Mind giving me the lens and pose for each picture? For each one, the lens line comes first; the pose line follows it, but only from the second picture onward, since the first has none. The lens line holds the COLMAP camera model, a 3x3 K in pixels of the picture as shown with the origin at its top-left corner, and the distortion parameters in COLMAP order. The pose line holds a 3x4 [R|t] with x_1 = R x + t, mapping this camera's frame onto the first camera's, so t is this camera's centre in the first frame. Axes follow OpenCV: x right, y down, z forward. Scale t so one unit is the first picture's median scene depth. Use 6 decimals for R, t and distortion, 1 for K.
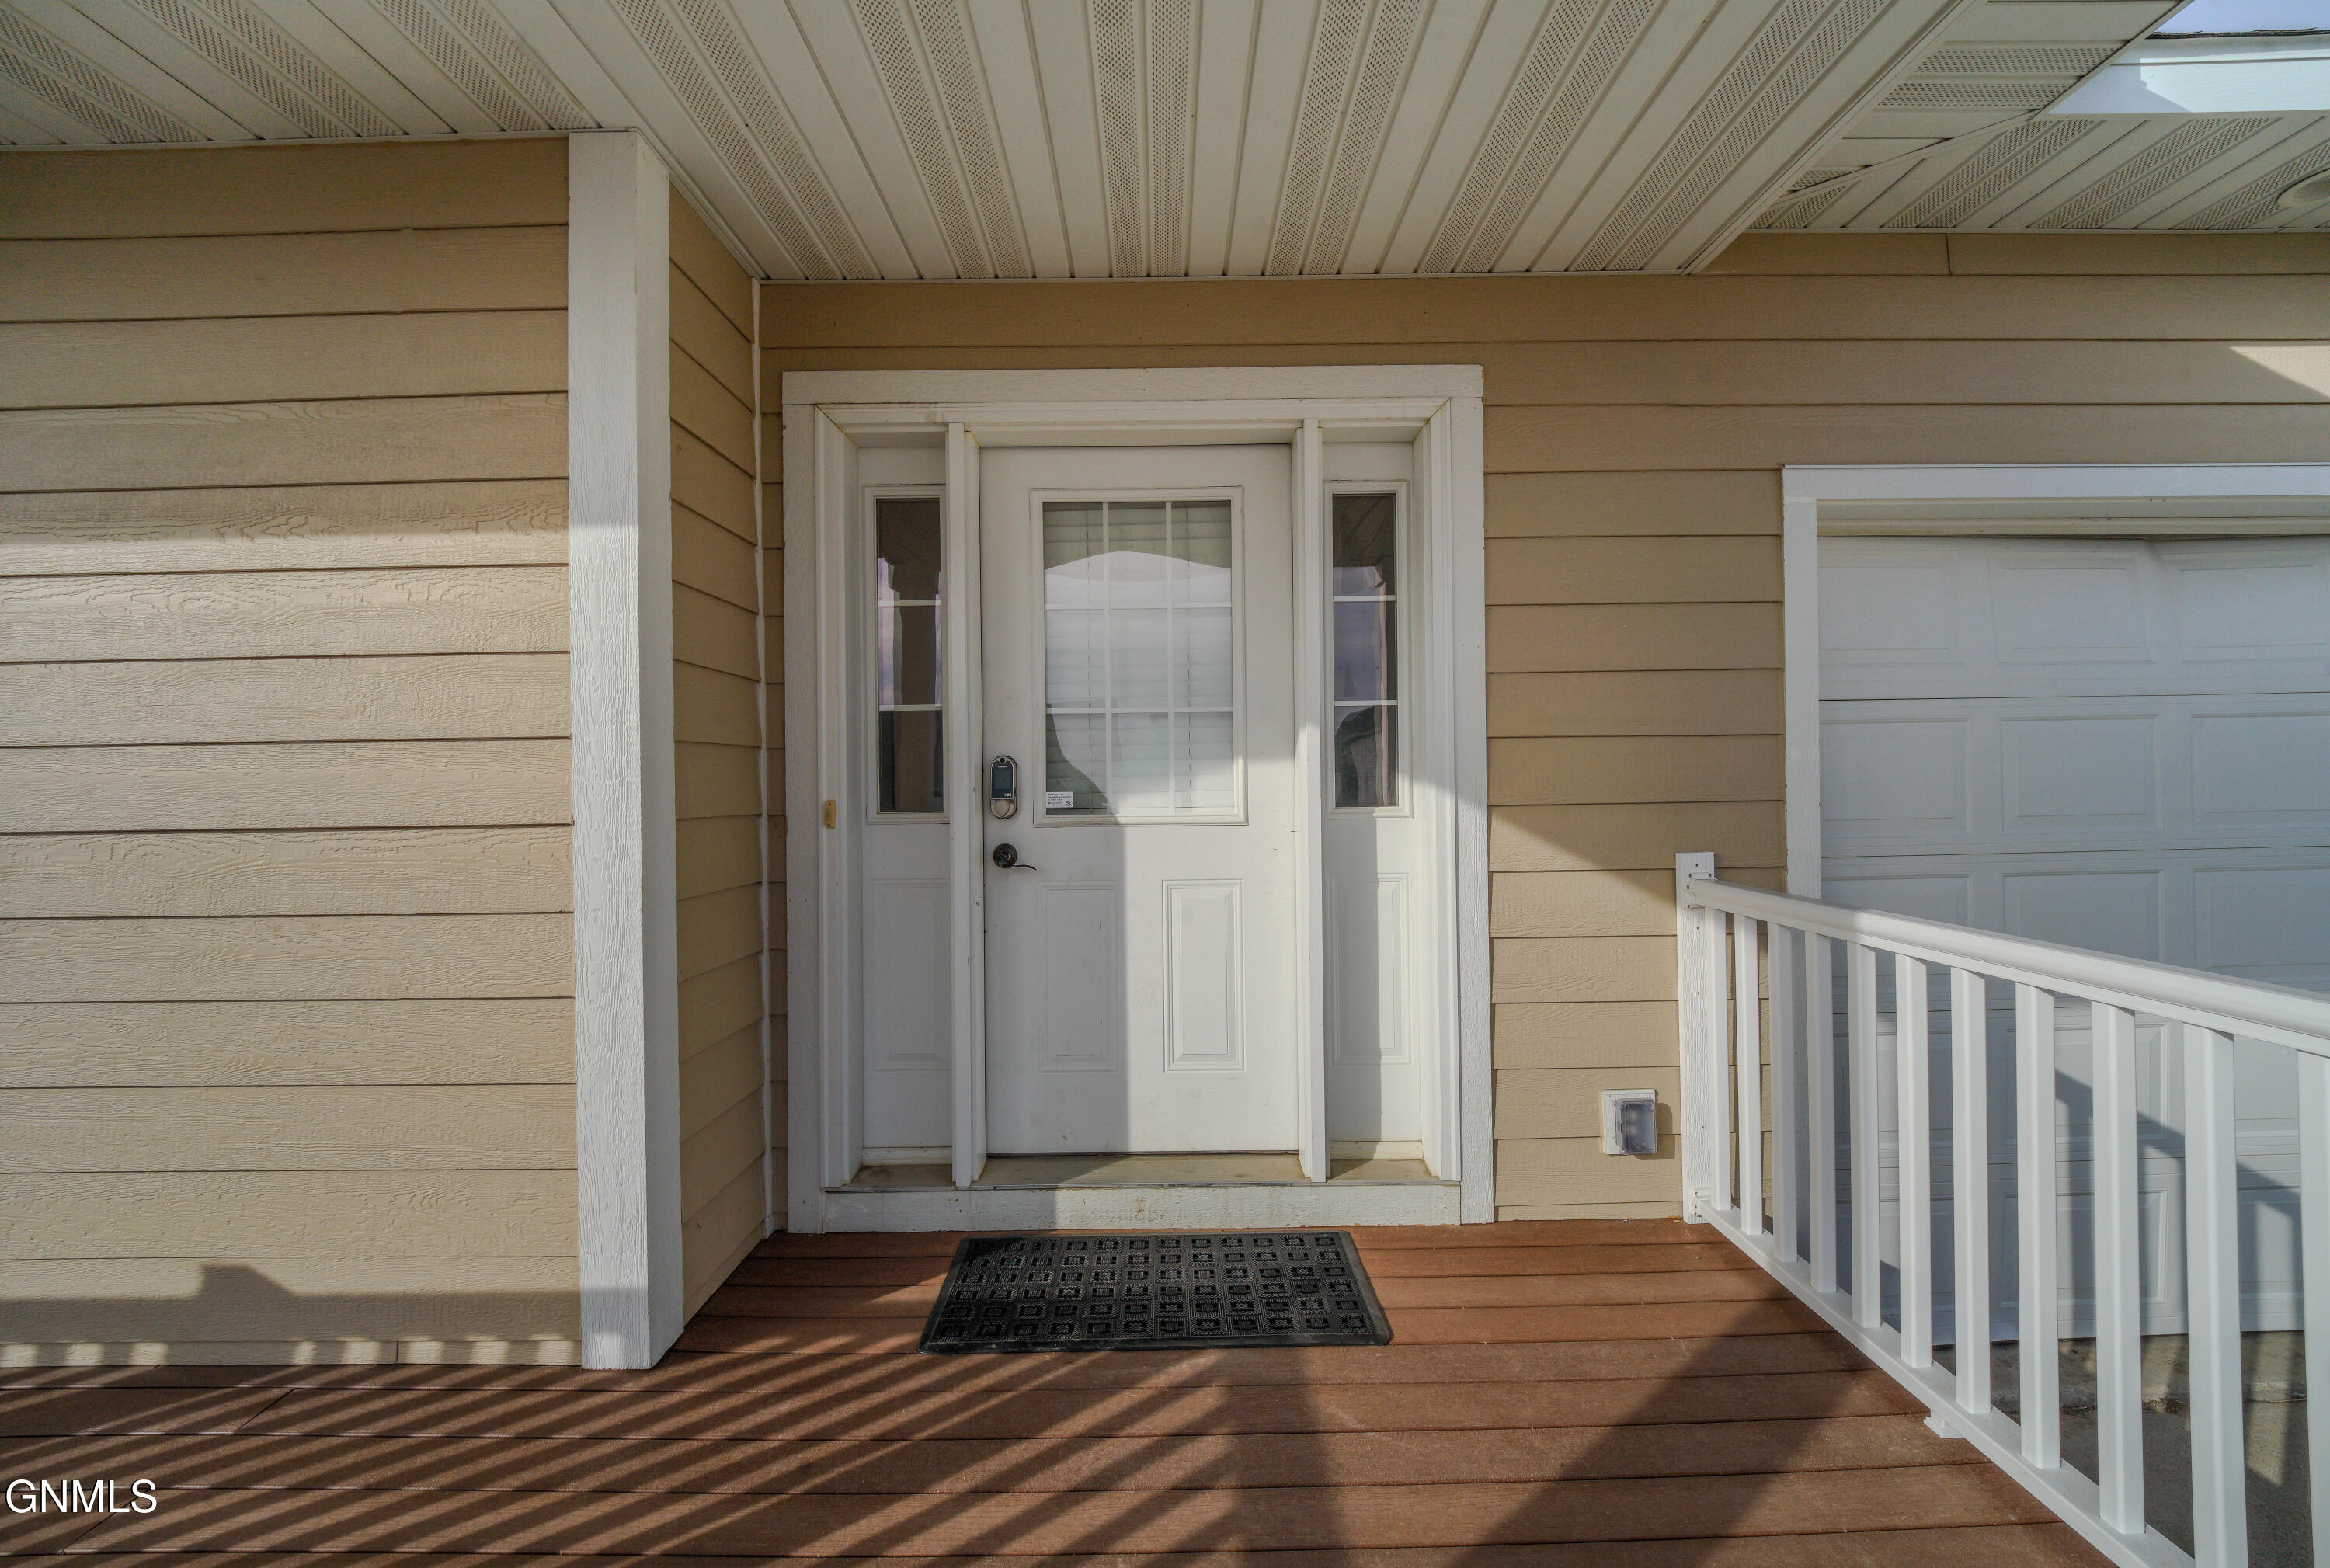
lens RADIAL K [[981.0, 0, 1165.0], [0, 981.0, 784.0], [0, 0, 1]] dist [0.014924, -0.020746]
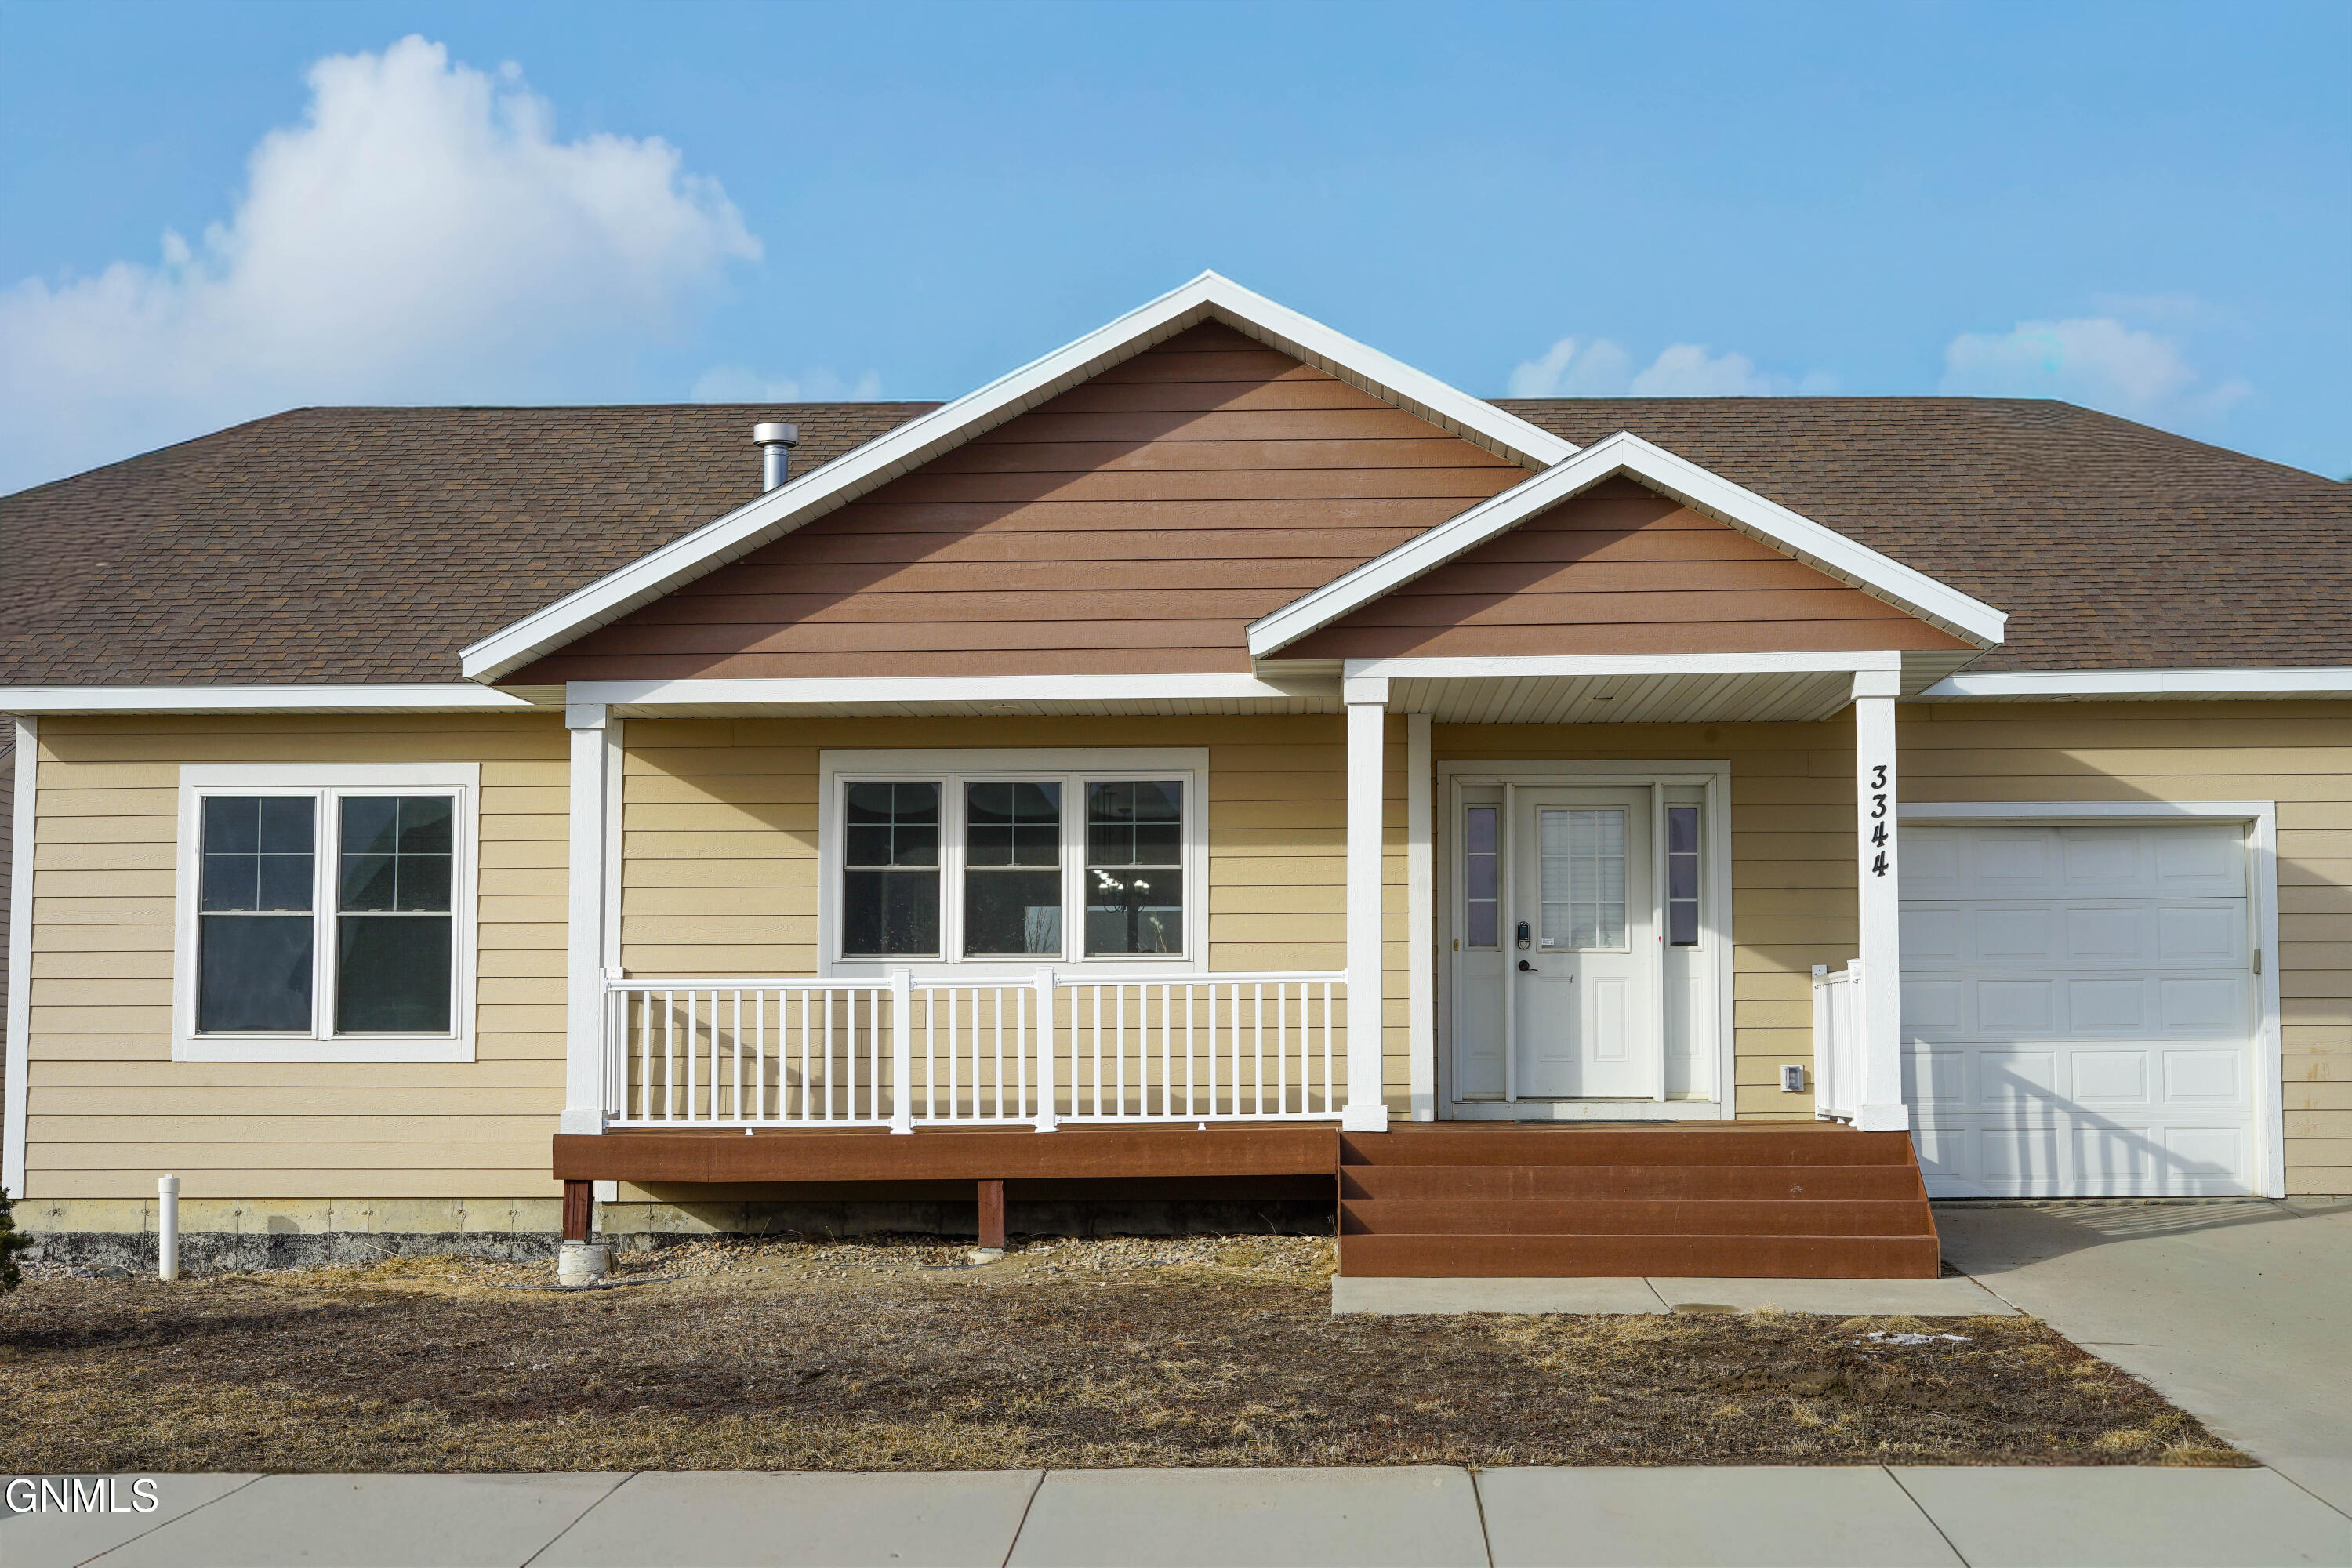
lens RADIAL K [[3351.1, 0, 1176.0], [0, 3351.1, 784.0], [0, 0, 1]] dist [-0.015978, 0.036419]
pose [[0.998425, 0.007400, -0.055621, -0.573520], [-0.011905, 0.996635, -0.081101, 0.311021], [0.054834, 0.081635, 0.995153, -7.228218]]
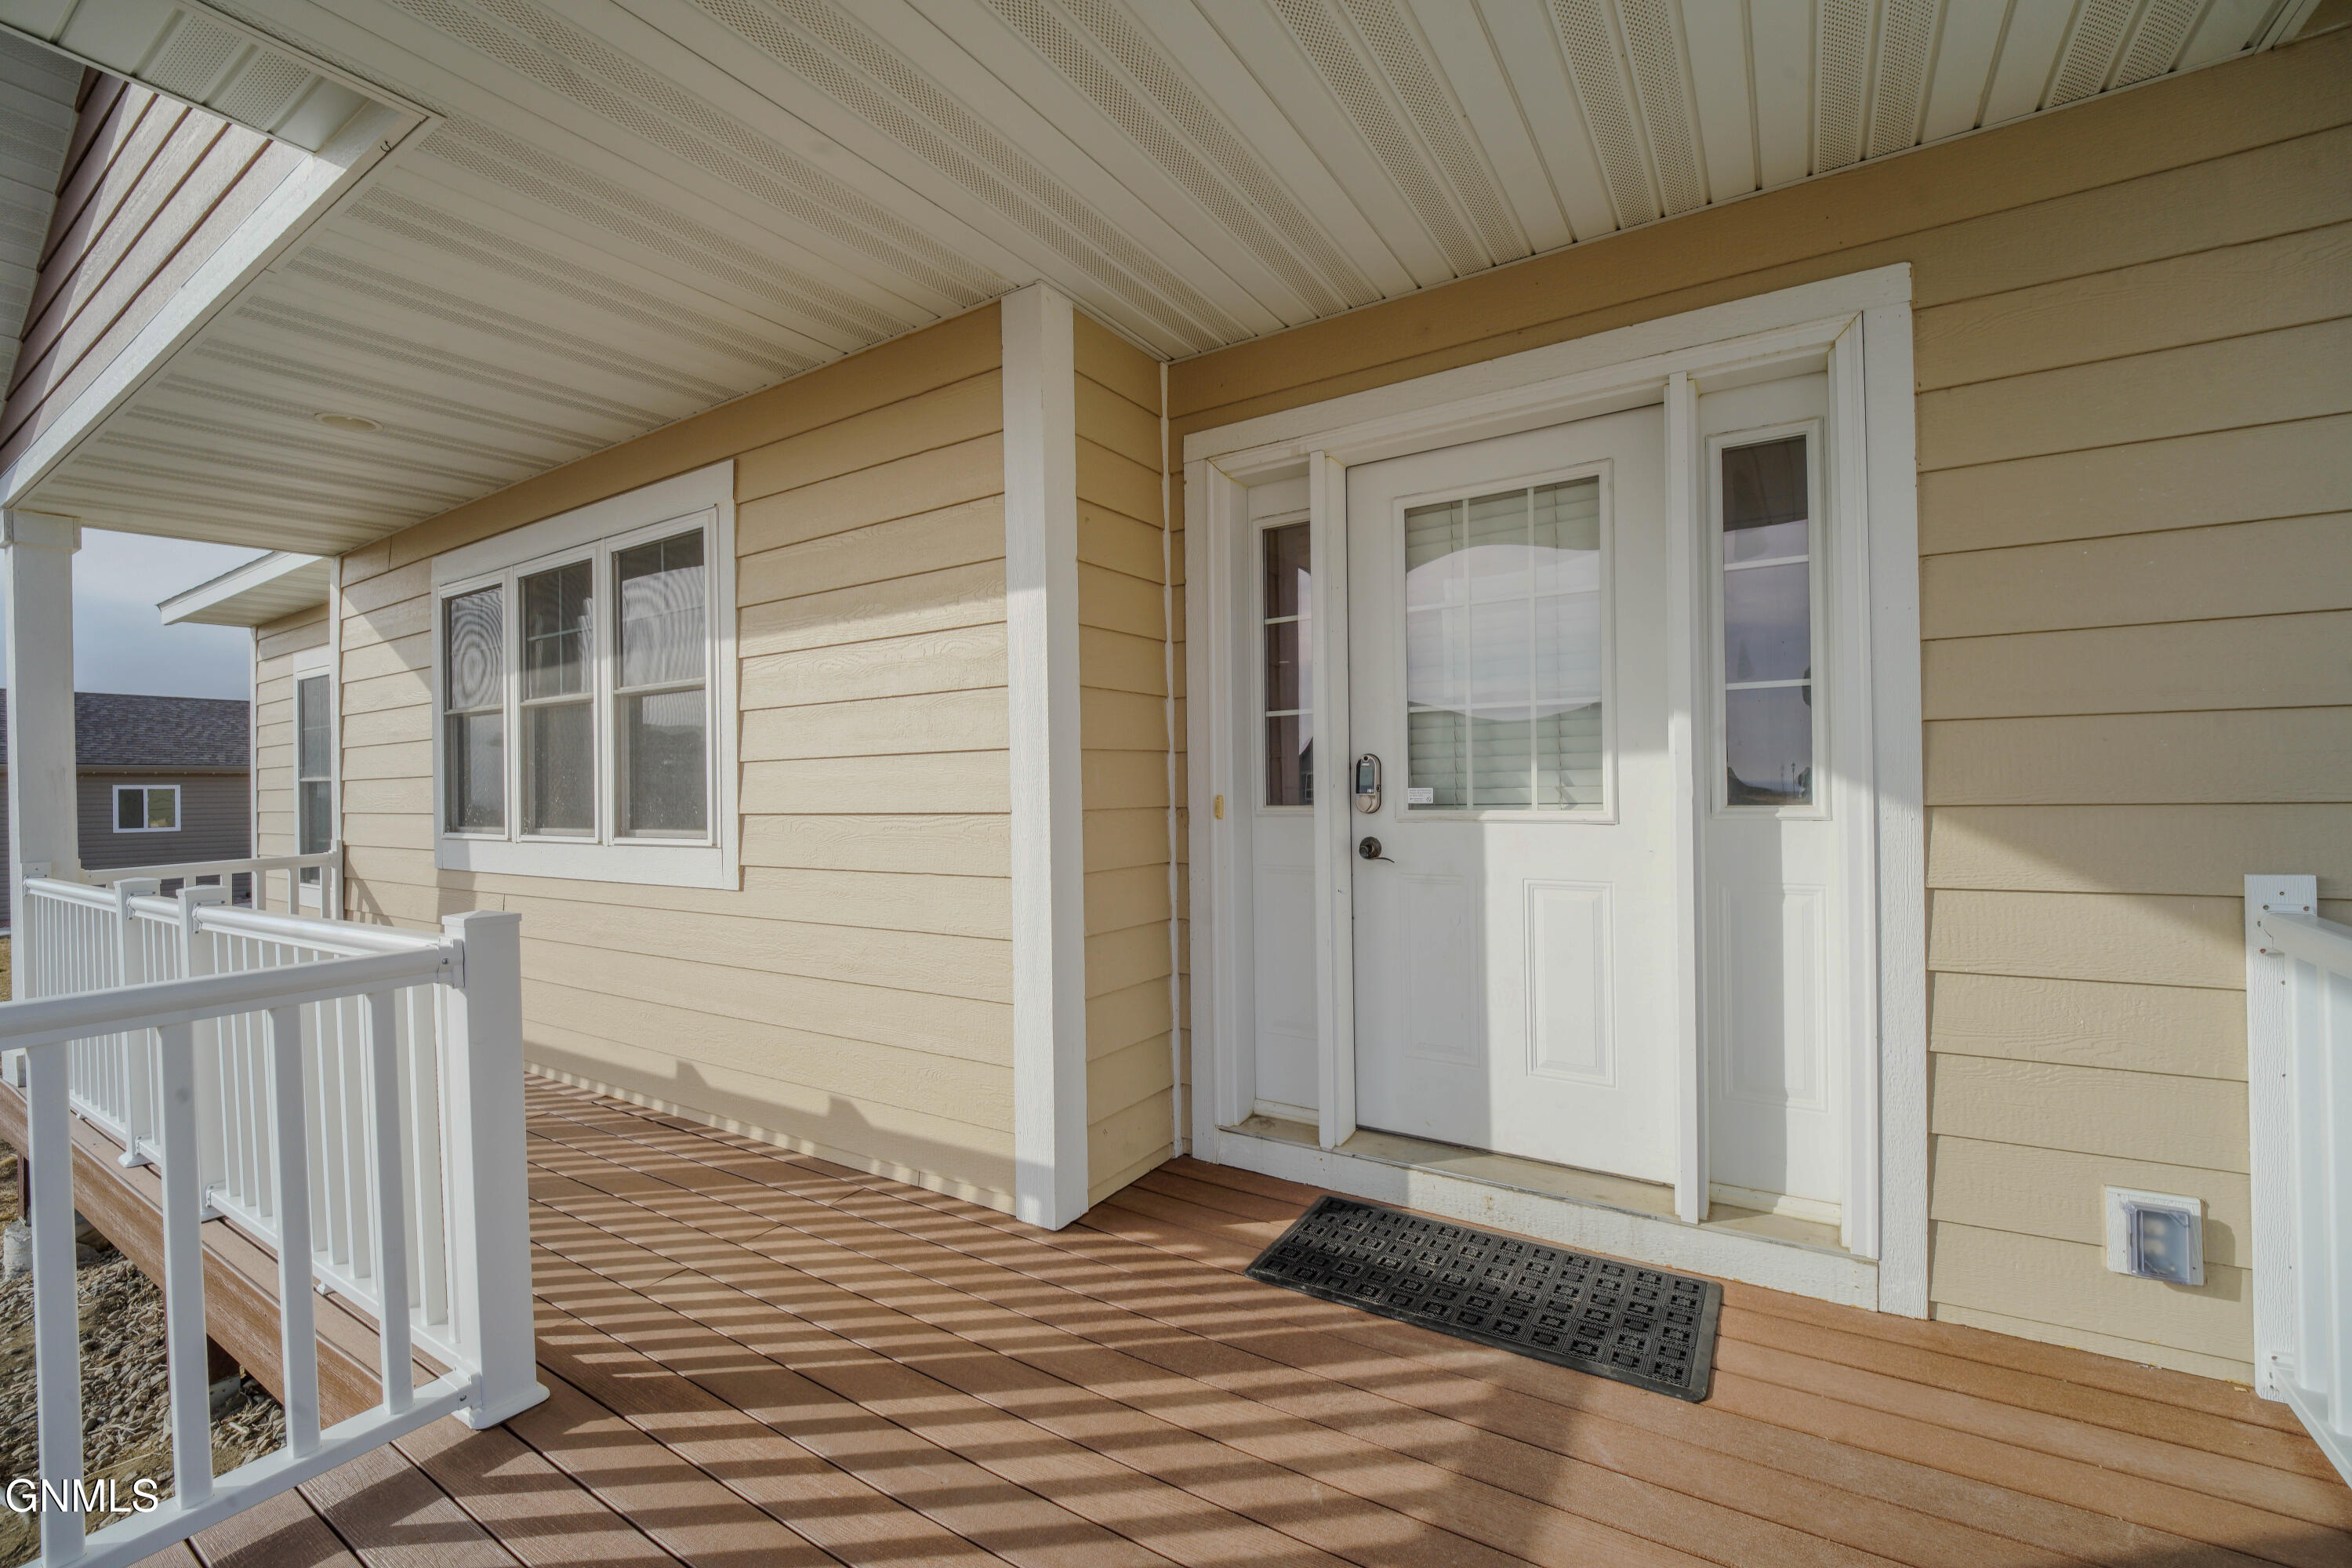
lens RADIAL K [[972.8, 0, 1176.0], [0, 972.8, 784.0], [0, 0, 1]] dist [0.000551, -0.011313]
pose [[0.841131, -0.002618, -0.540825, 0.243998], [0.006544, 0.999964, 0.005336, -0.003695], [0.540792, -0.008027, 0.841118, 0.002281]]
